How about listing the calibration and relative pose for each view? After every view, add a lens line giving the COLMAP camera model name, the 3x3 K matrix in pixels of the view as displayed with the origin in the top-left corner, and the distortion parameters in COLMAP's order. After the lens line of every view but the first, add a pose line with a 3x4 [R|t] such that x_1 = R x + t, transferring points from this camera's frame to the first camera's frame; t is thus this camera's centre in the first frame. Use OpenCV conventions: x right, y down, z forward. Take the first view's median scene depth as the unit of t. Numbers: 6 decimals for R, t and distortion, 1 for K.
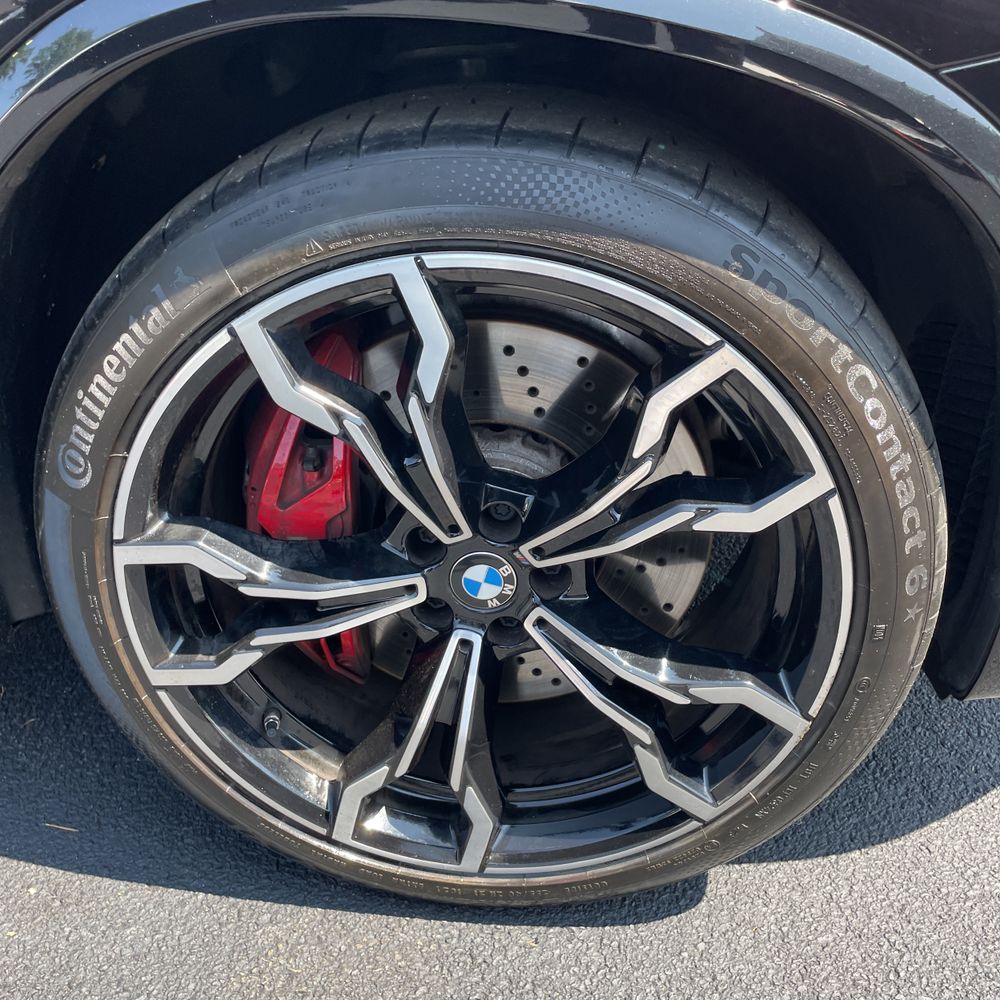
lens RADIAL K [[982.9, 0, 505.4], [0, 982.9, 465.0], [0, 0, 1]] dist [0.007377, 0.000000]
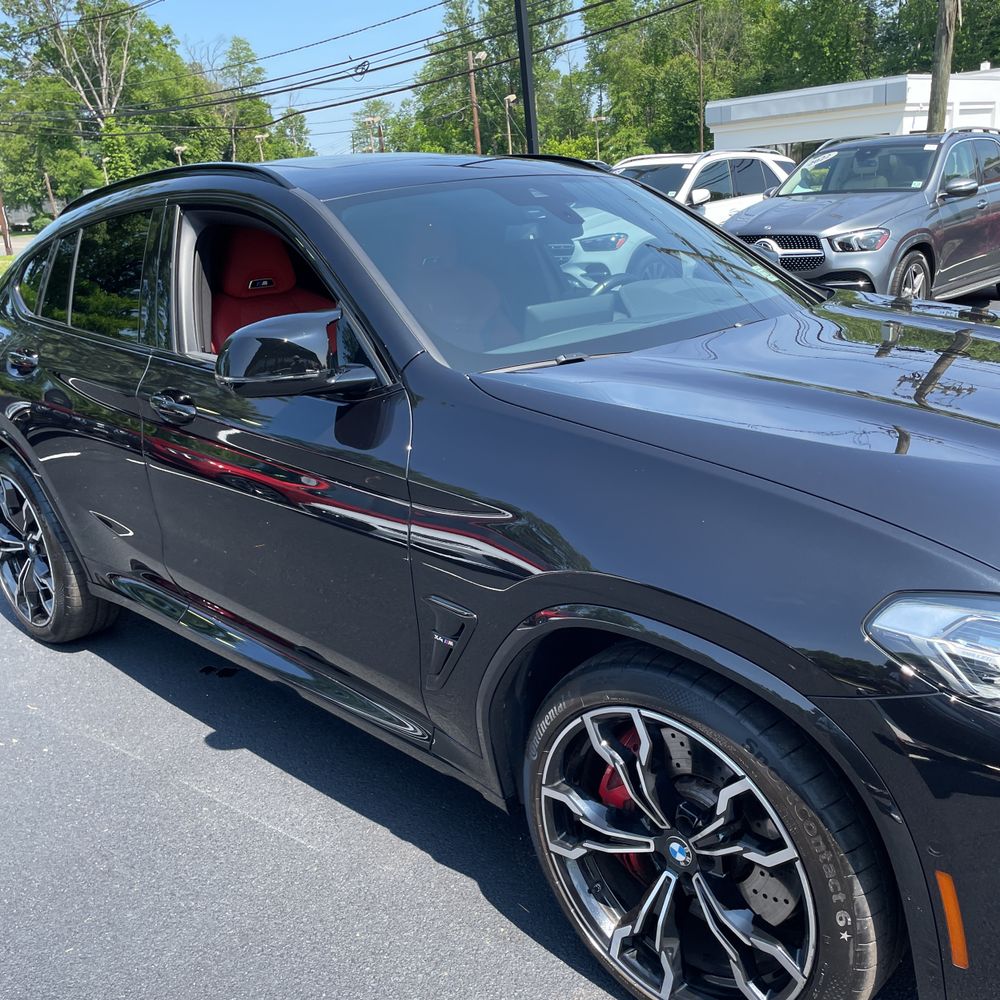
lens RADIAL K [[982.9, 0, 530.3], [0, 982.9, 515.9], [0, 0, 1]] dist [0.007377, 0.000000]
pose [[0.766135, 0.113155, -0.632639, 1.054240], [-0.224234, 0.969582, -0.098130, -0.323860], [0.602292, 0.217040, 0.768204, -1.051855]]
